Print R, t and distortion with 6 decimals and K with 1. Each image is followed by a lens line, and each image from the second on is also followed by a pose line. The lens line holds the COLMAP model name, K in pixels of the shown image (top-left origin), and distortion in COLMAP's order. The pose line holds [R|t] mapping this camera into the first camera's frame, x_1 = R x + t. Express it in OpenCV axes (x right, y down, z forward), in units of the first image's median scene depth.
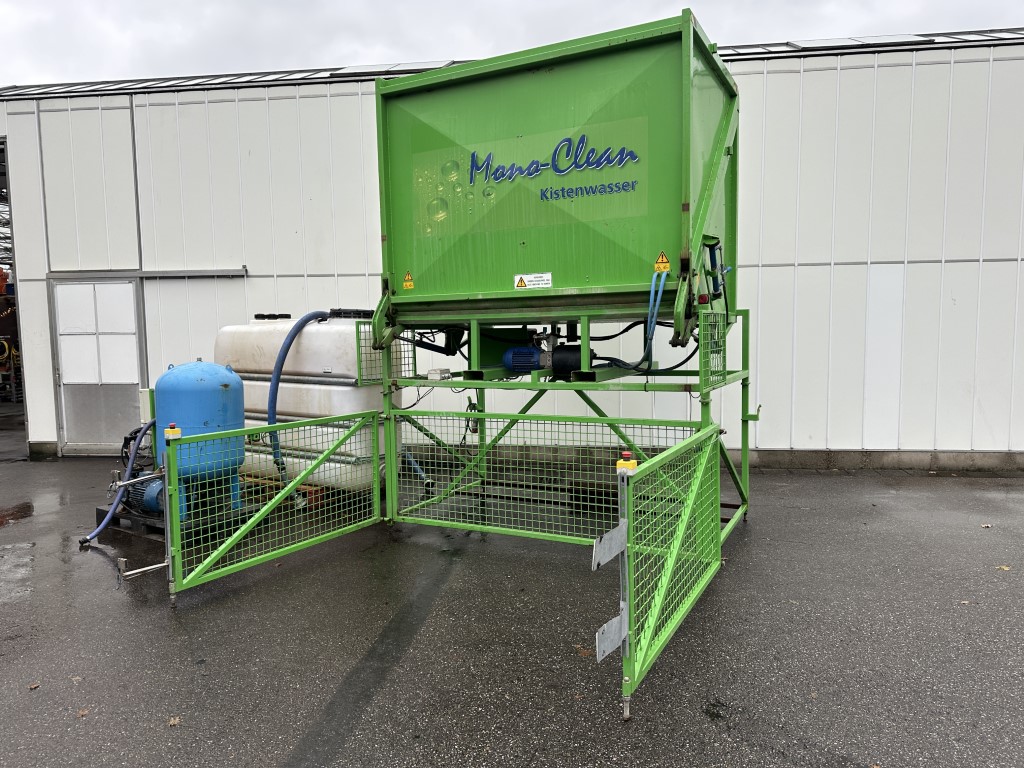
lens RADIAL K [[715.0, 0, 522.5], [0, 715.0, 382.8], [0, 0, 1]] dist [0.047144, -0.035823]
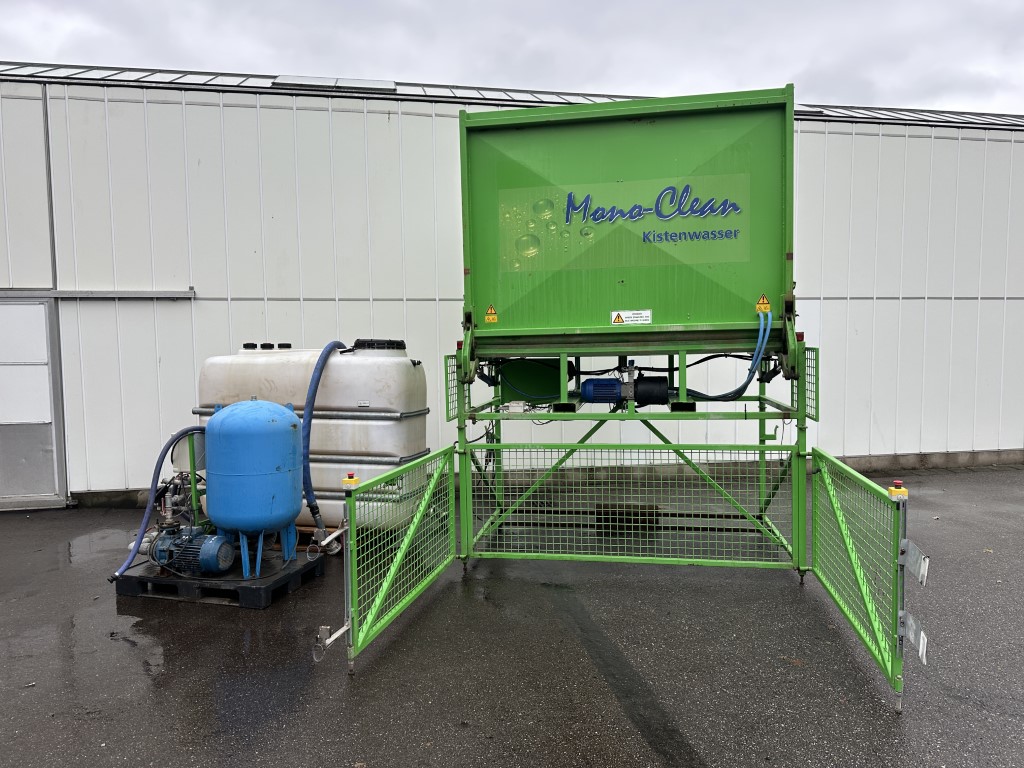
lens RADIAL K [[715.0, 0, 507.0], [0, 715.0, 384.4], [0, 0, 1]] dist [0.047144, -0.035823]
pose [[0.952450, -0.019024, 0.304102, -0.425549], [0.024432, 0.999604, -0.013985, -0.029319], [-0.303715, 0.020750, 0.952537, 0.045294]]
